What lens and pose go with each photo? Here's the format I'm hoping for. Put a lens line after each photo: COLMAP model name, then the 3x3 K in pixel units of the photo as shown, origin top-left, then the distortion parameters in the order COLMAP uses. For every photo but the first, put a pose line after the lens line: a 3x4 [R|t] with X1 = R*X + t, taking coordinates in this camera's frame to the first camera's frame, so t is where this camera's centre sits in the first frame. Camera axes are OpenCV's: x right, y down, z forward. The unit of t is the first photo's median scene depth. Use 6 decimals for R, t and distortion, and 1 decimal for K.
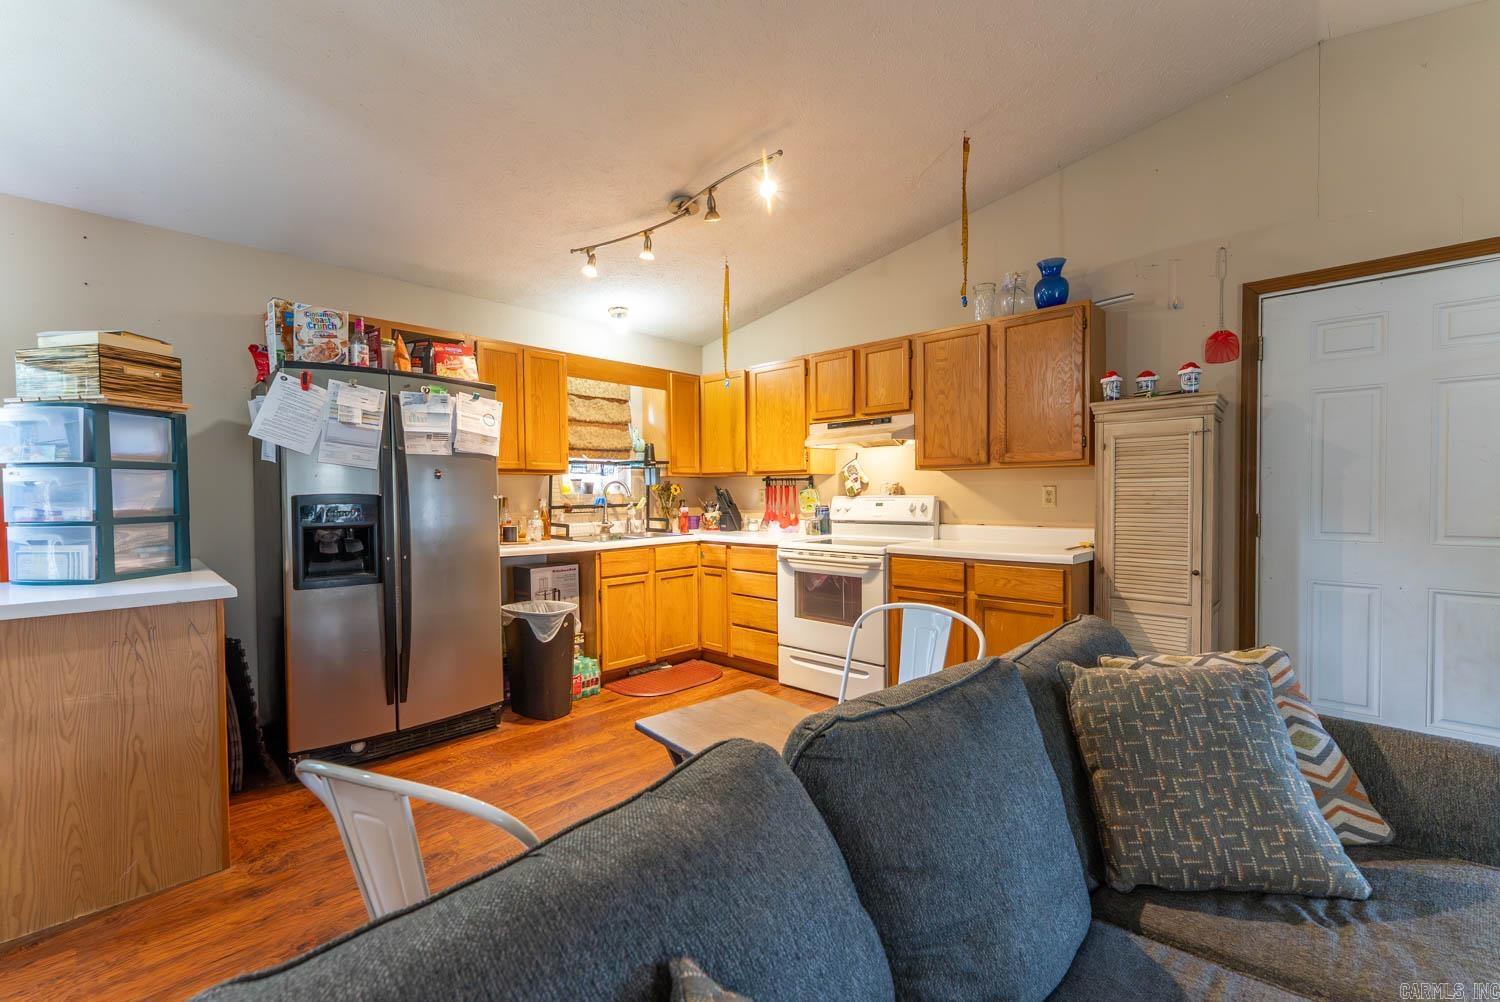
lens RADIAL K [[625.5, 0, 744.5], [0, 625.5, 505.5], [0, 0, 1]] dist [-0.000219, -0.000941]
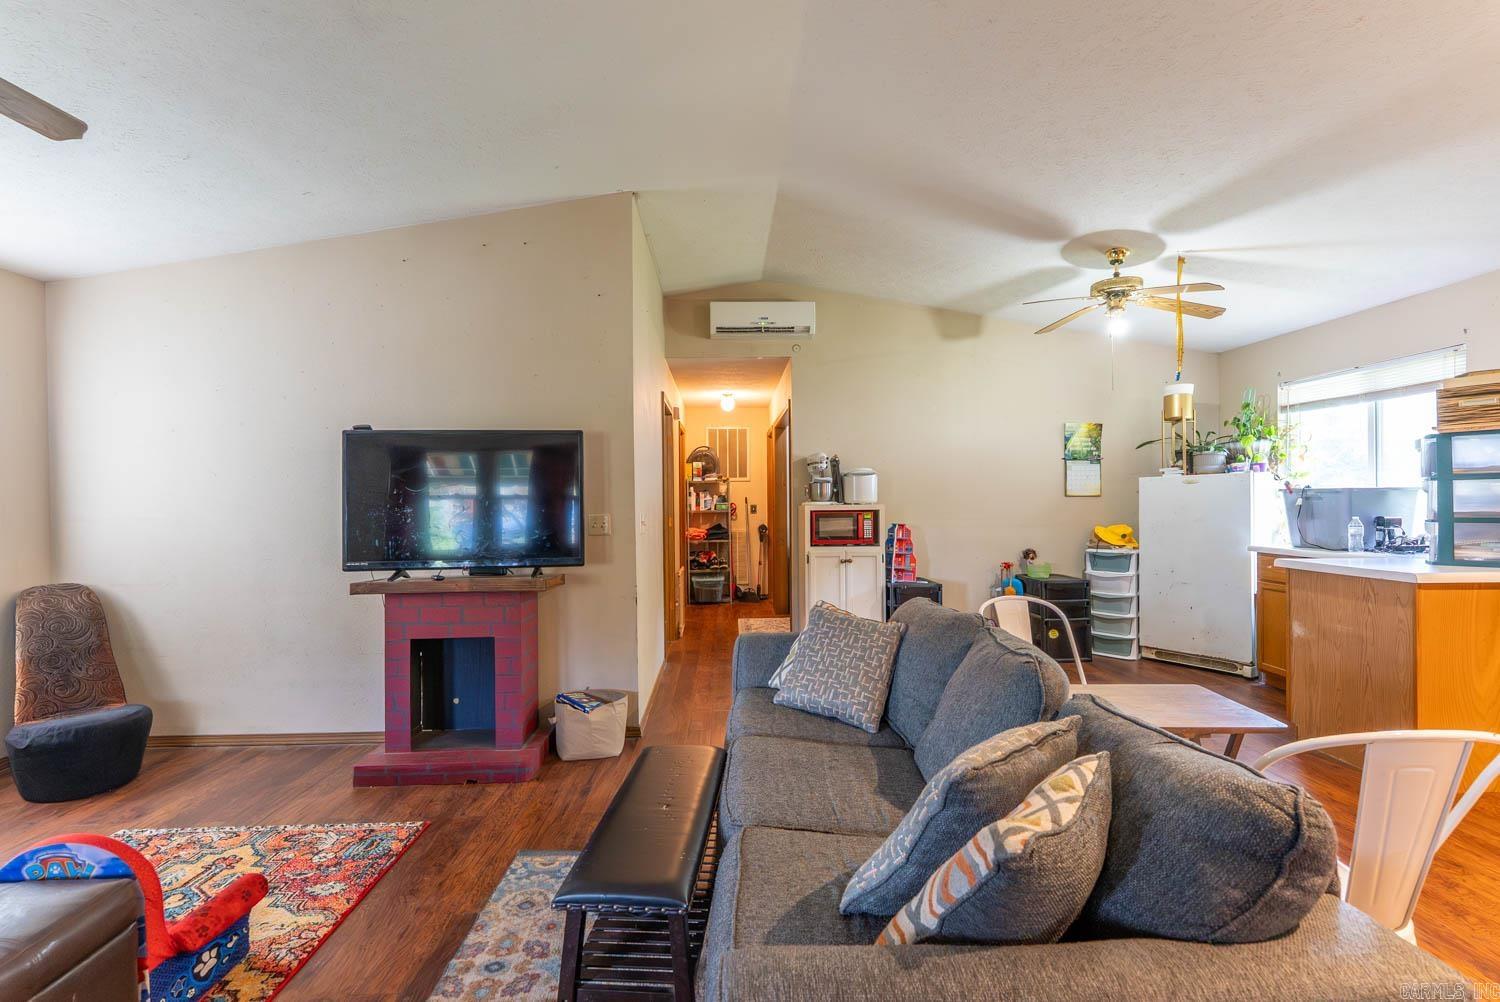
lens RADIAL K [[625.5, 0, 746.7], [0, 625.5, 505.6], [0, 0, 1]] dist [-0.000219, -0.000941]
pose [[-0.700877, 0.023420, -0.712898, 0.564255], [0.007392, 0.999646, 0.025573, -0.028830], [0.713244, 0.012653, -0.700801, 0.493864]]
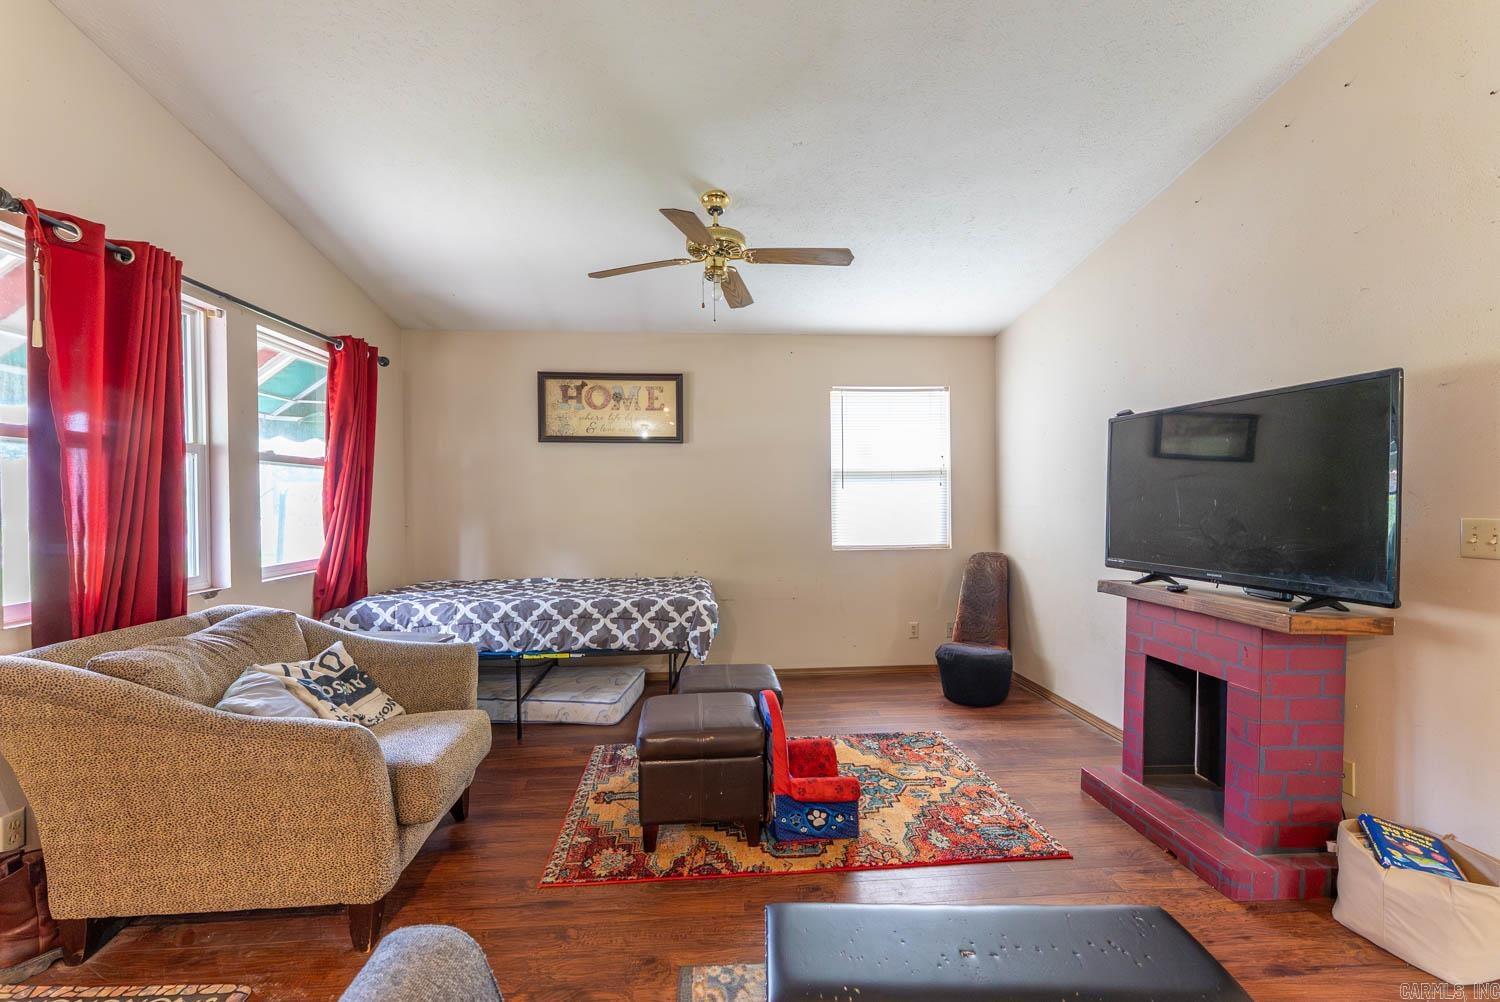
lens RADIAL K [[625.5, 0, 743.9], [0, 625.5, 506.1], [0, 0, 1]] dist [-0.000219, -0.000941]
pose [[-0.743586, 0.007825, 0.668594, 0.170248], [0.024175, 0.999592, 0.015187, -0.024754], [-0.668203, 0.027456, -0.743472, 0.430153]]
